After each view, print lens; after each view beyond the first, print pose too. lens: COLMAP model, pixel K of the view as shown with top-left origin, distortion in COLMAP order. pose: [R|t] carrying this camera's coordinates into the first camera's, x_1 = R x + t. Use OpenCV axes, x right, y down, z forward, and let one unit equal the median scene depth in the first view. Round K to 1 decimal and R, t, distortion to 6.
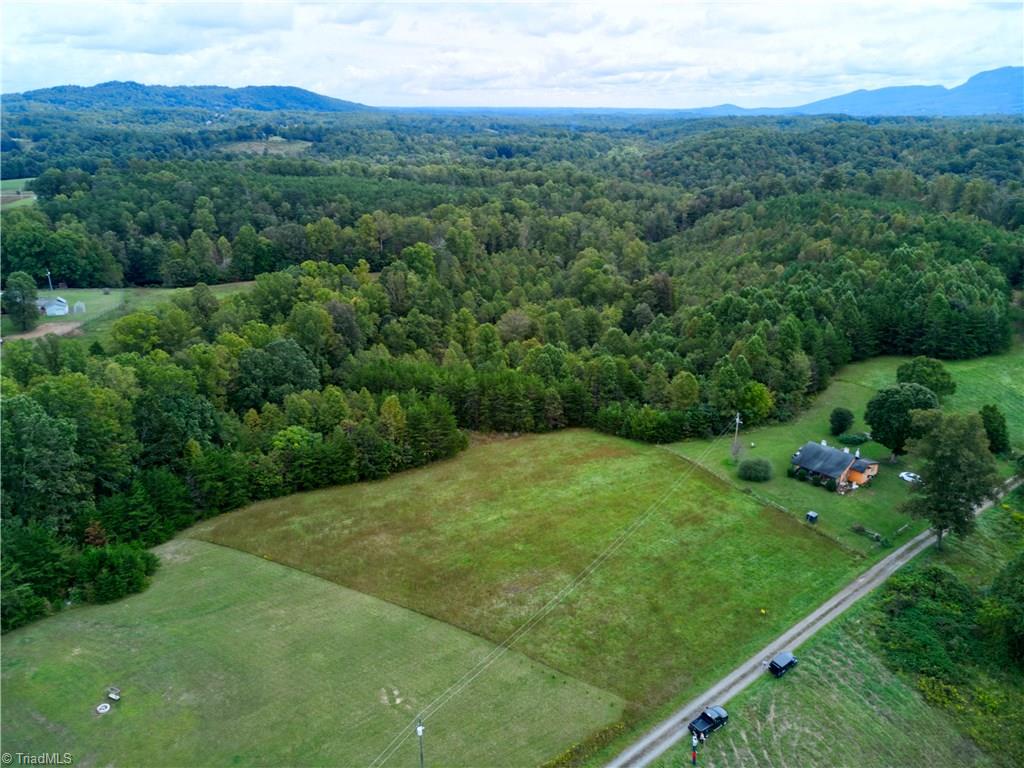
lens RADIAL K [[792.3, 0, 516.8], [0, 792.3, 388.2], [0, 0, 1]] dist [-0.024047, 0.048168]
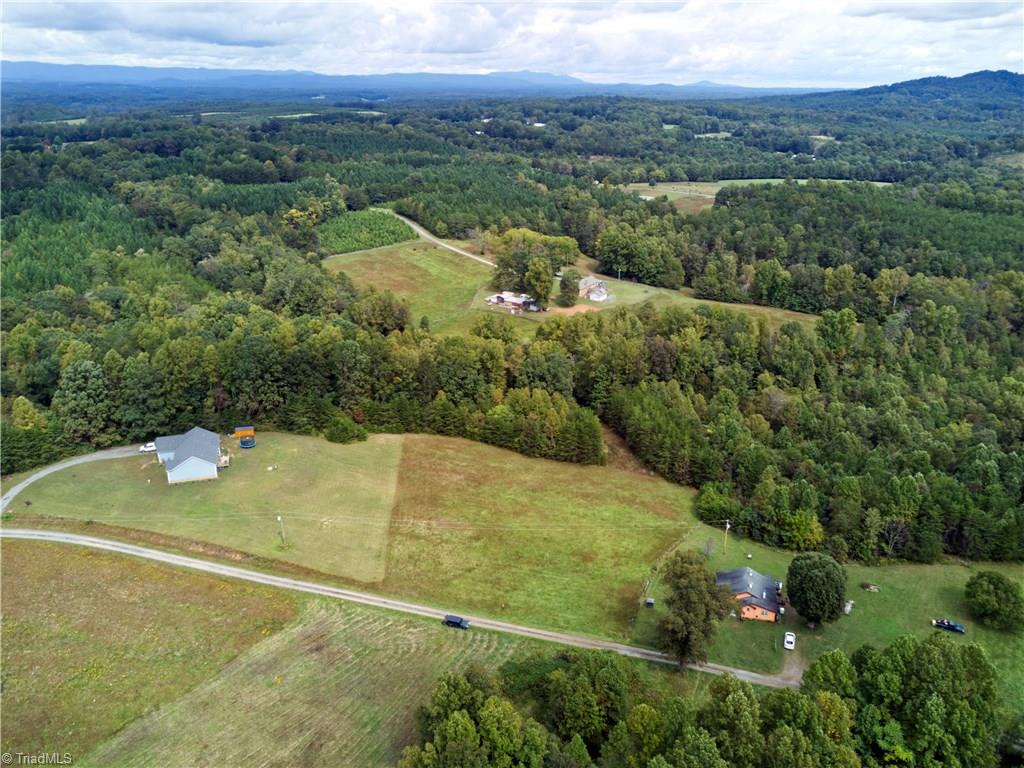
lens RADIAL K [[792.3, 0, 510.4], [0, 792.3, 386.8], [0, 0, 1]] dist [-0.024047, 0.048168]
pose [[0.546080, 0.302811, -0.781090, 0.461839], [-0.286501, 0.943670, 0.165540, -0.122604], [0.787219, 0.133385, 0.602075, 0.016492]]
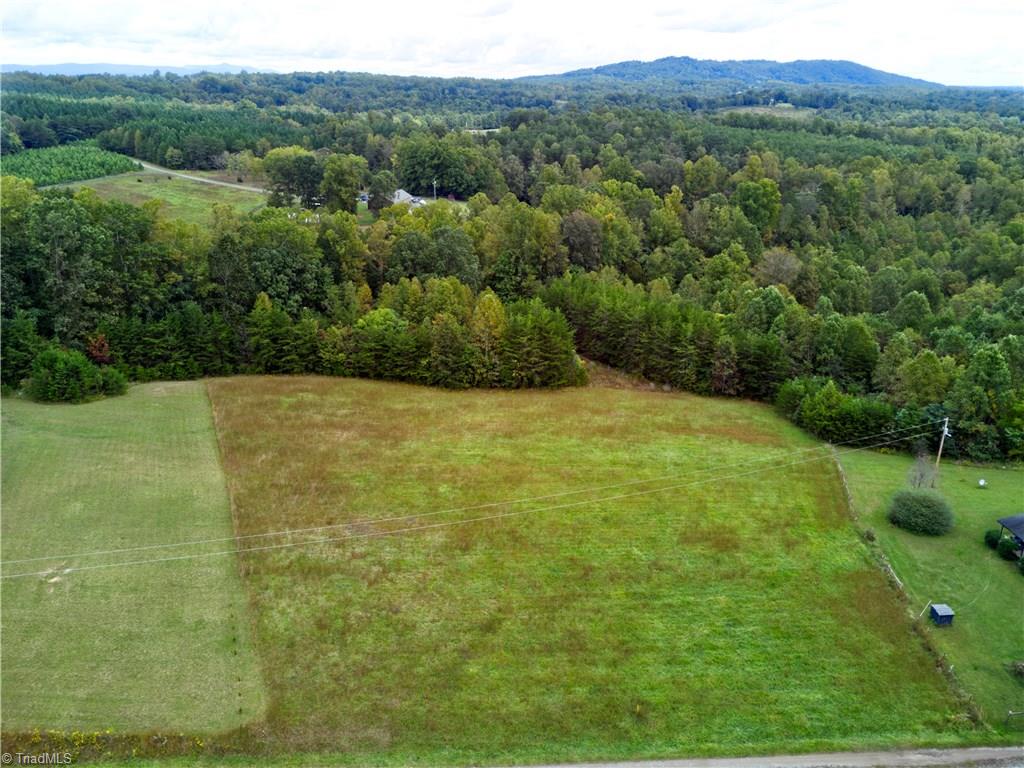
lens RADIAL K [[792.3, 0, 514.2], [0, 792.3, 382.1], [0, 0, 1]] dist [-0.024047, 0.048168]
pose [[0.798506, 0.219259, -0.560637, 0.168566], [-0.210954, 0.974173, 0.080530, 0.012510], [0.563814, 0.053965, 0.824137, 0.165436]]
